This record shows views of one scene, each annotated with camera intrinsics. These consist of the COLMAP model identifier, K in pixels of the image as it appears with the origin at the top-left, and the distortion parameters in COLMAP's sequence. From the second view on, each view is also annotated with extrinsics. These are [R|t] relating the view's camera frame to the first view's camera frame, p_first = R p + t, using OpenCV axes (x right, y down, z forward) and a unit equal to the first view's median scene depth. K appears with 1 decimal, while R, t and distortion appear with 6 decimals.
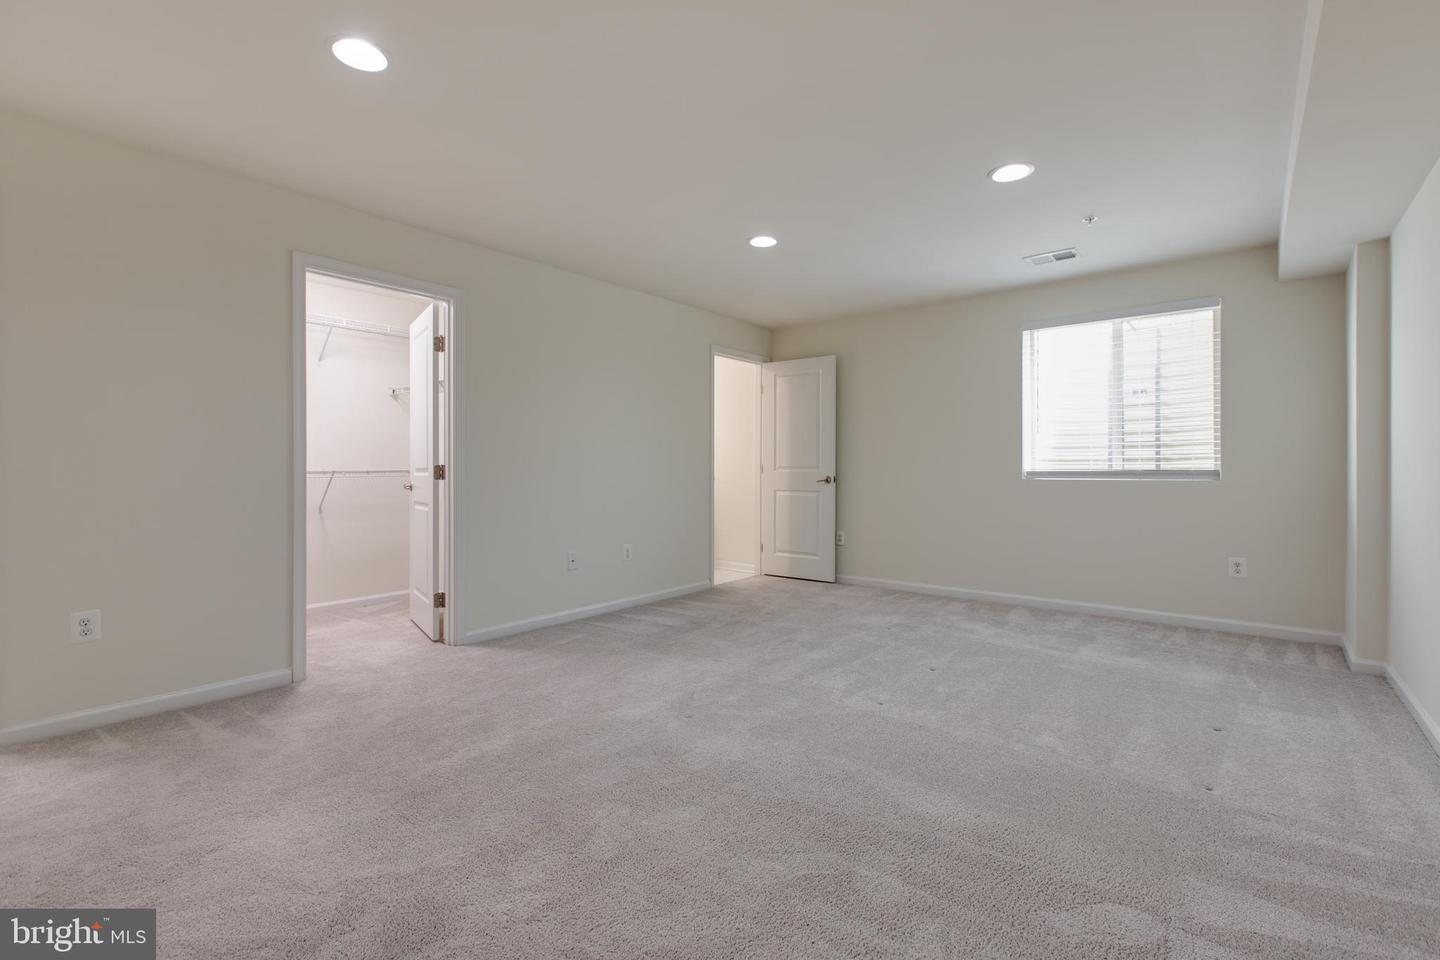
lens RADIAL K [[642.7, 0, 715.4], [0, 642.7, 470.7], [0, 0, 1]] dist [-0.002662, 0.000467]
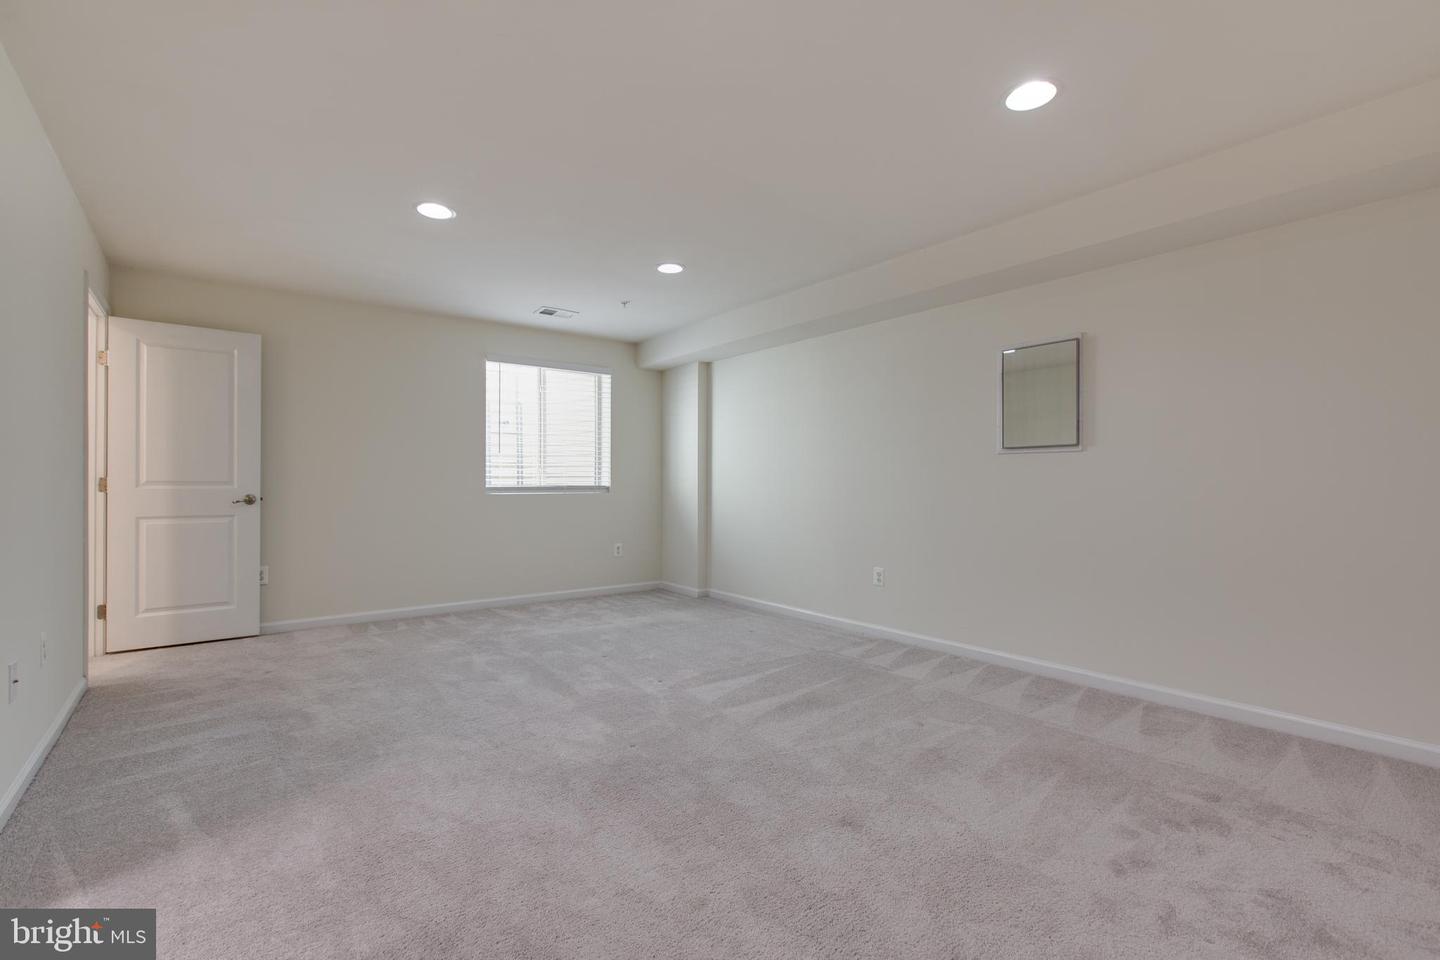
lens RADIAL K [[642.7, 0, 712.2], [0, 642.7, 482.5], [0, 0, 1]] dist [-0.002662, 0.000467]
pose [[0.225912, 0.002716, 0.974144, -0.510058], [0.002796, 0.999990, -0.003437, -0.001984], [-0.974144, 0.003501, 0.225902, 0.362835]]
